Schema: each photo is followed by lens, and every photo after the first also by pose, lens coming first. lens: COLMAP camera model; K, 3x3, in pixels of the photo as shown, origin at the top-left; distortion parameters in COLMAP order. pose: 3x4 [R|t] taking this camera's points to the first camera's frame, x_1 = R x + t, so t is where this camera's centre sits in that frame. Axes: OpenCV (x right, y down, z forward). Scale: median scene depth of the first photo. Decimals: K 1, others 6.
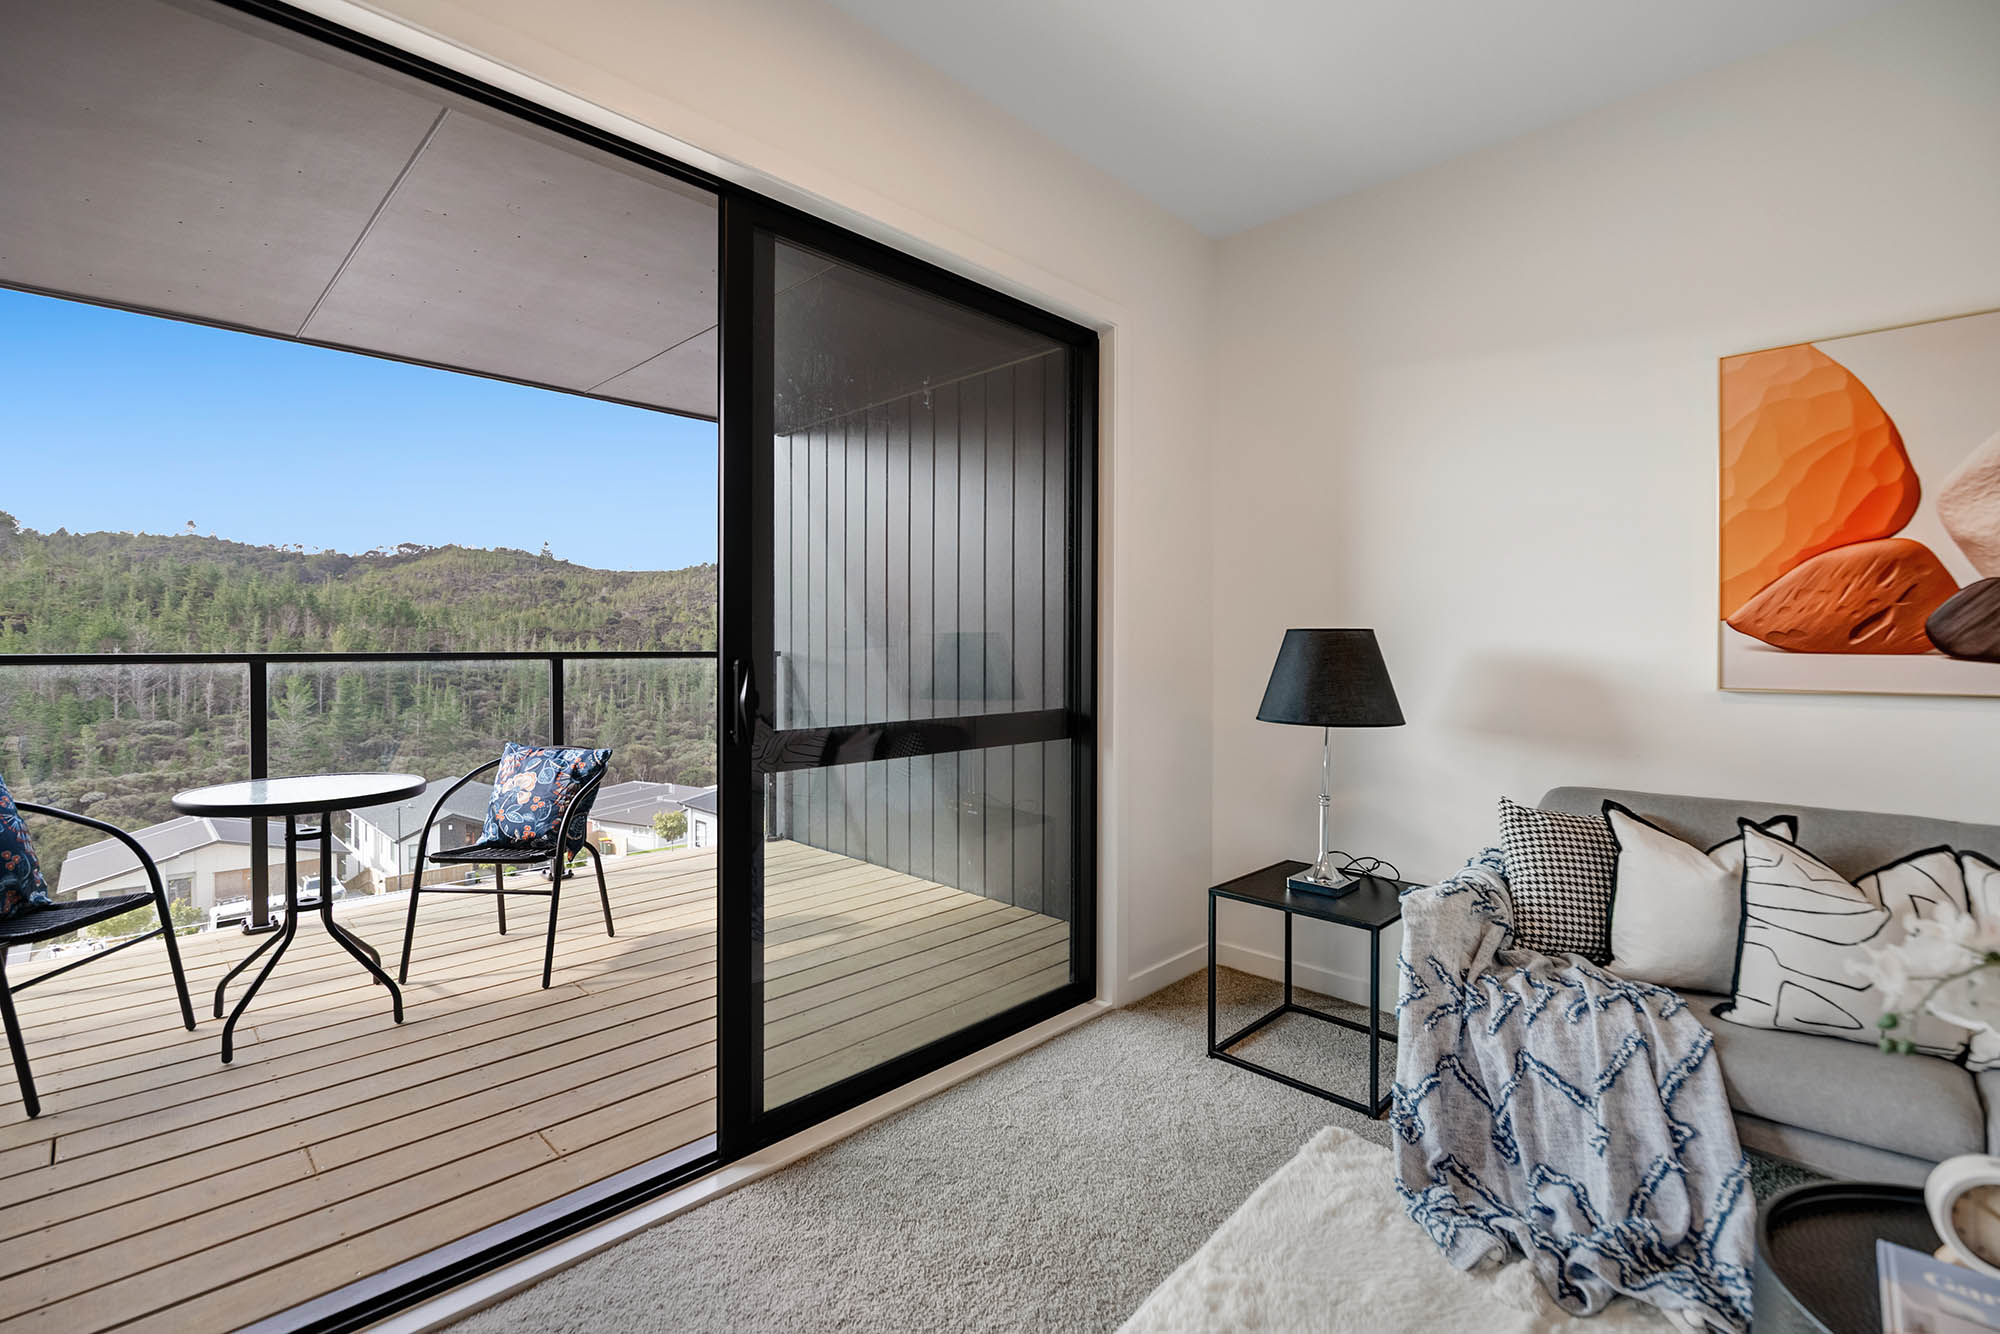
lens RADIAL K [[861.8, 0, 984.6], [0, 861.8, 651.2], [0, 0, 1]] dist [-0.003549, -0.004421]
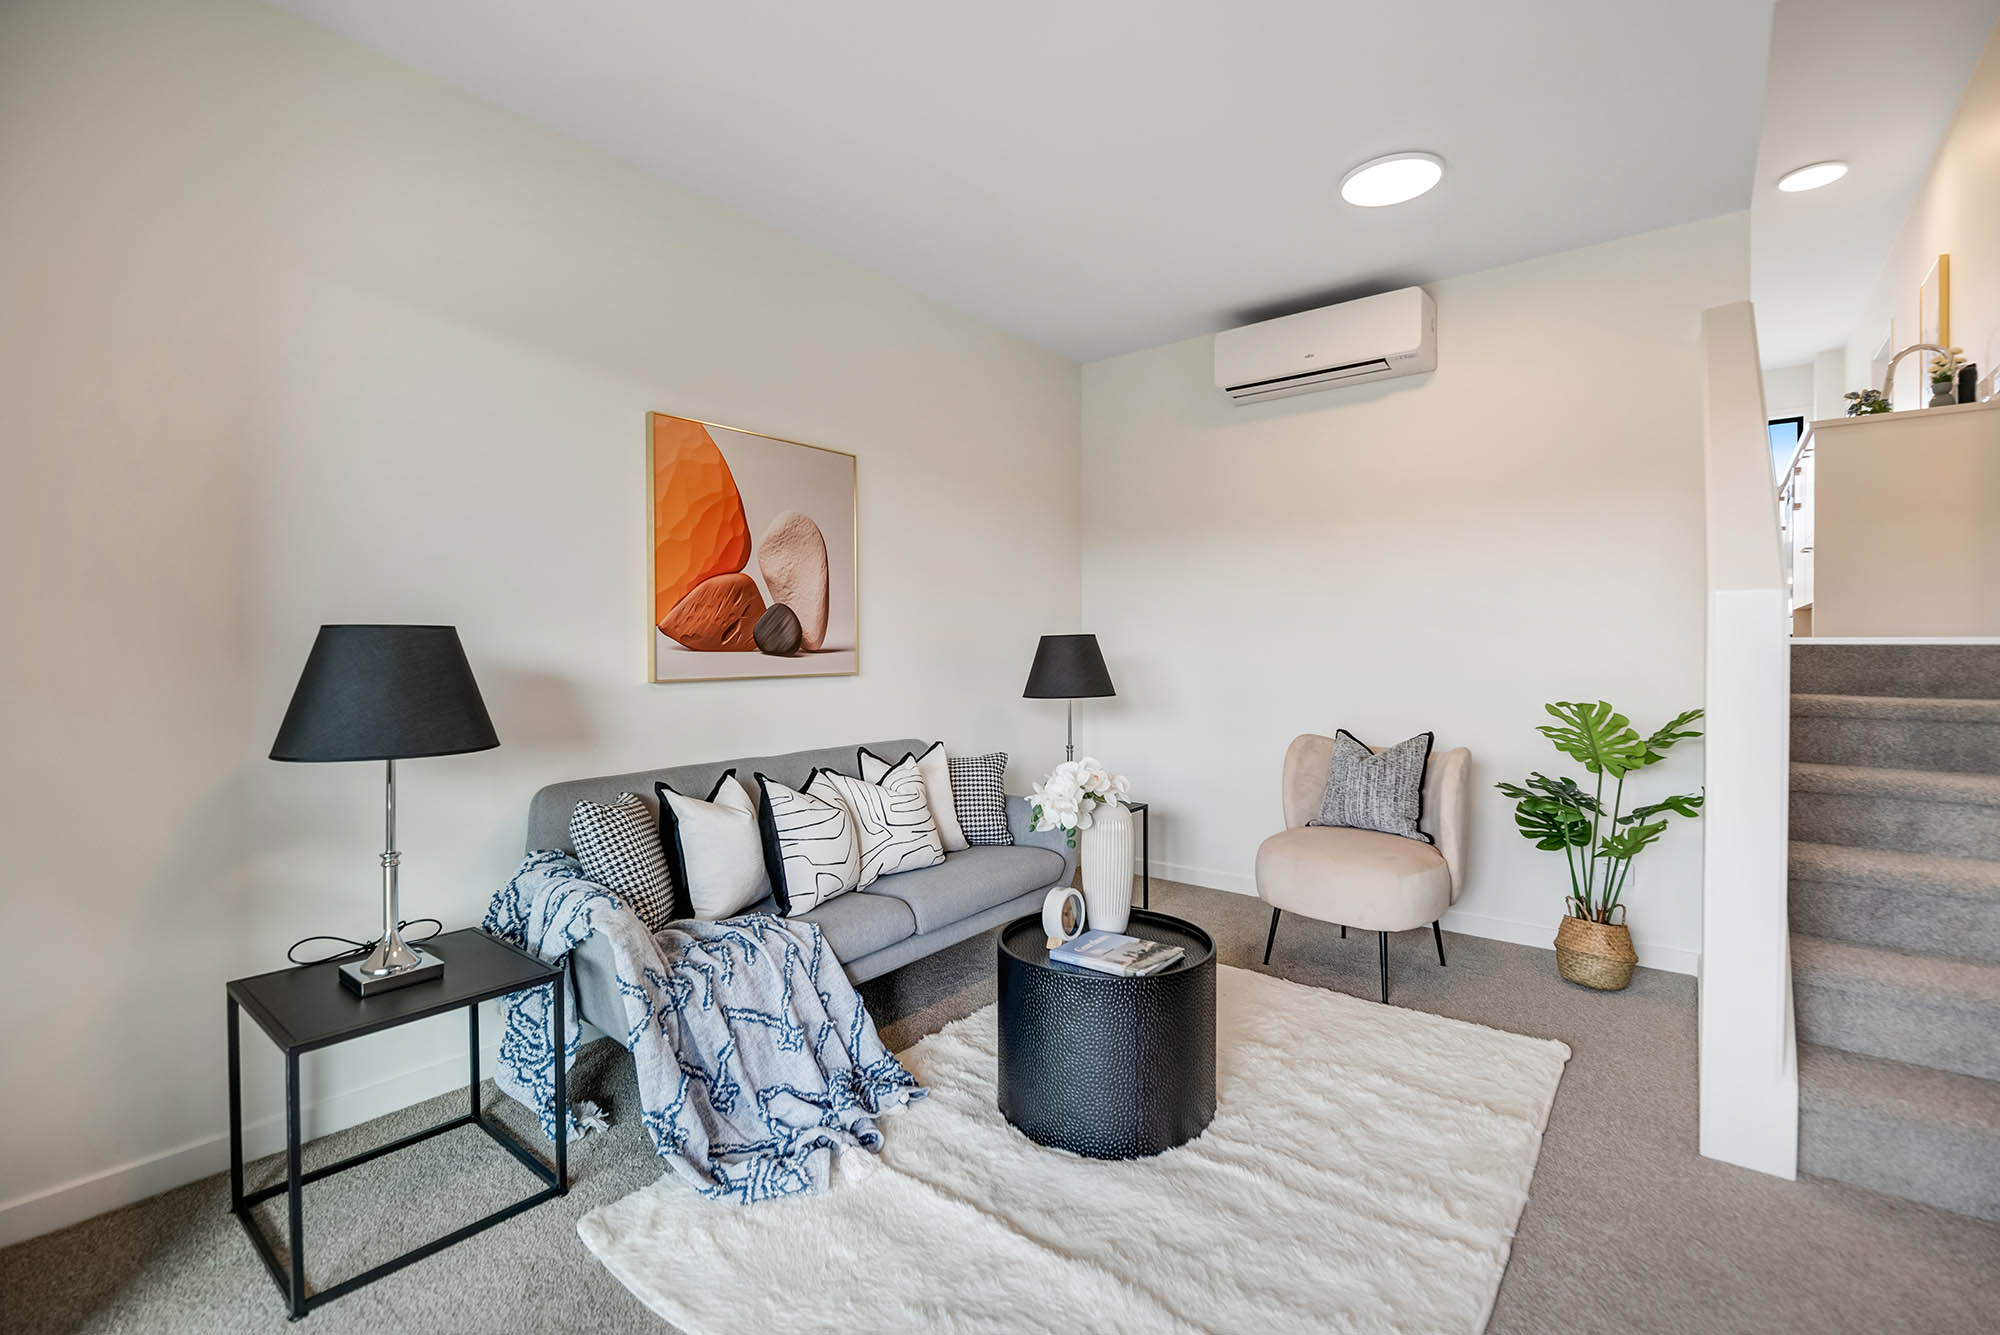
lens RADIAL K [[861.8, 0, 1006.7], [0, 861.8, 659.4], [0, 0, 1]] dist [-0.003549, -0.004421]
pose [[-0.095926, -0.018771, 0.995211, -0.483441], [0.007300, 0.999782, 0.019560, -0.008698], [-0.995362, 0.009141, -0.095768, 0.694201]]
